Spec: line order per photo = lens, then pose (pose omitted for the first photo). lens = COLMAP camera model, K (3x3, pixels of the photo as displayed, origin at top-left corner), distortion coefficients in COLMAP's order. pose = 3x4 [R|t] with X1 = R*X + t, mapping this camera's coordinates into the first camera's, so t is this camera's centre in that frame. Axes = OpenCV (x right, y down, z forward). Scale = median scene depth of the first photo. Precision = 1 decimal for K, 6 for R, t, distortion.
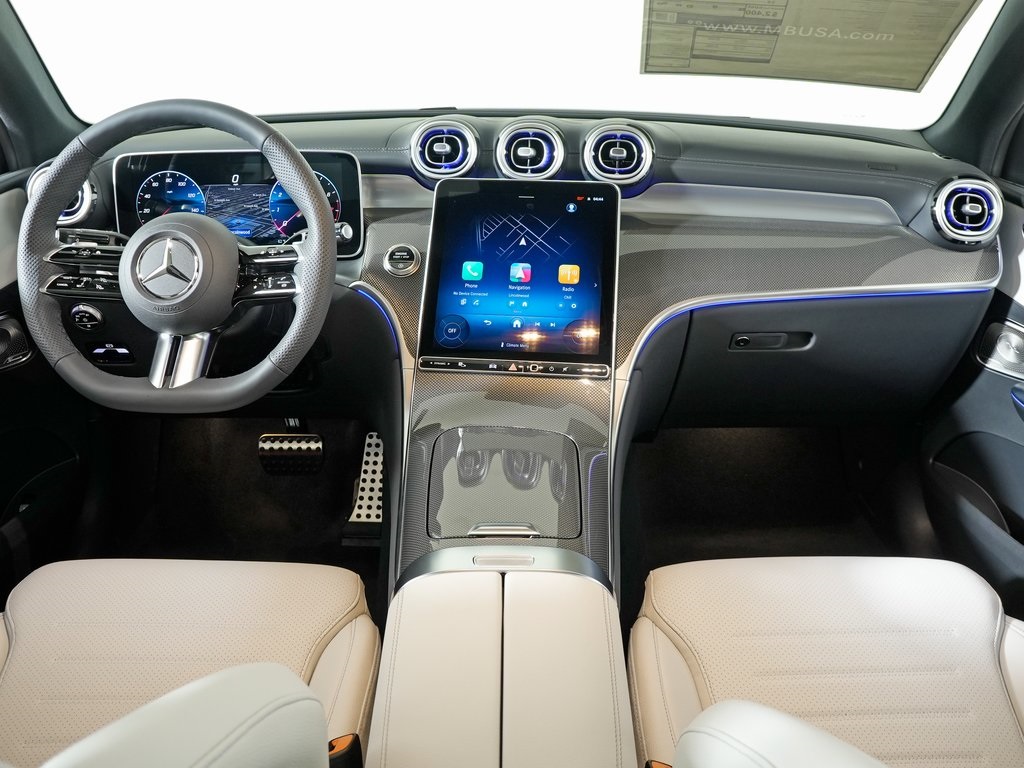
lens RADIAL K [[840.6, 0, 518.0], [0, 840.6, 380.9], [0, 0, 1]] dist [-0.132457, 0.024340]
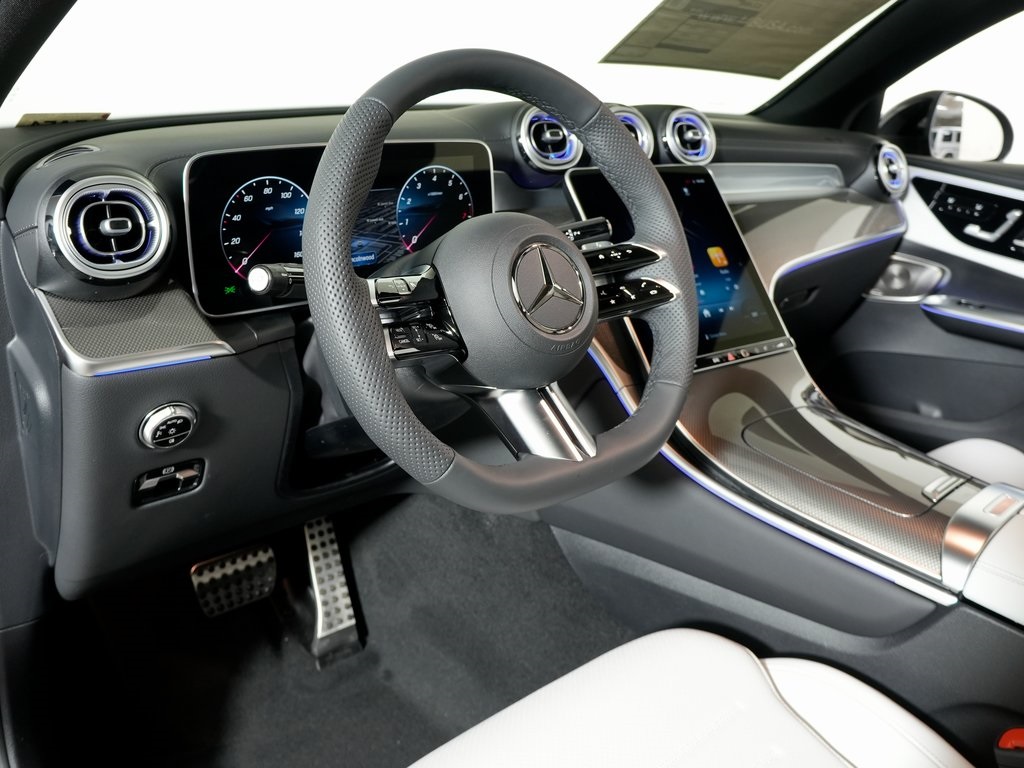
lens RADIAL K [[840.6, 0, 509.9], [0, 840.6, 391.1], [0, 0, 1]] dist [-0.132457, 0.024340]
pose [[0.762060, -0.219367, 0.609215, -0.719460], [0.228082, 0.971502, 0.064515, -0.088750], [-0.606006, 0.089787, 0.790376, 0.374369]]
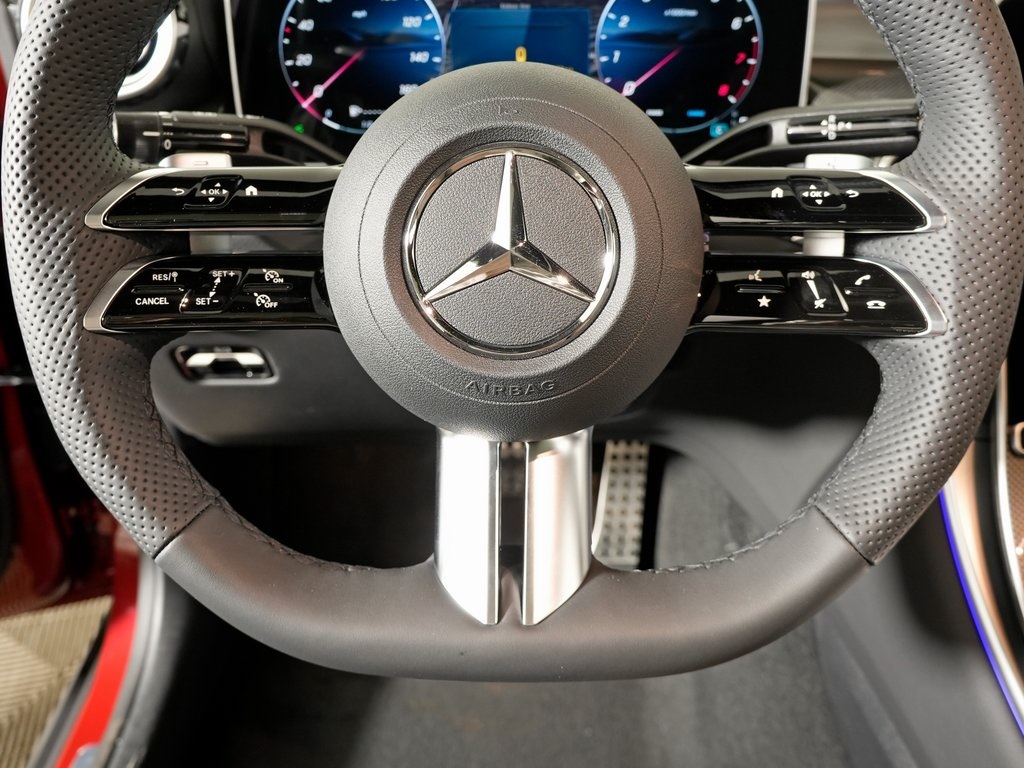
lens RADIAL K [[840.6, 0, 502.1], [0, 840.6, 382.6], [0, 0, 1]] dist [-0.132457, 0.024340]
pose [[0.999120, -0.001087, -0.041929, -0.337257], [0.008243, 0.985257, 0.170881, -0.115301], [0.041125, -0.171076, 0.984399, 0.555044]]
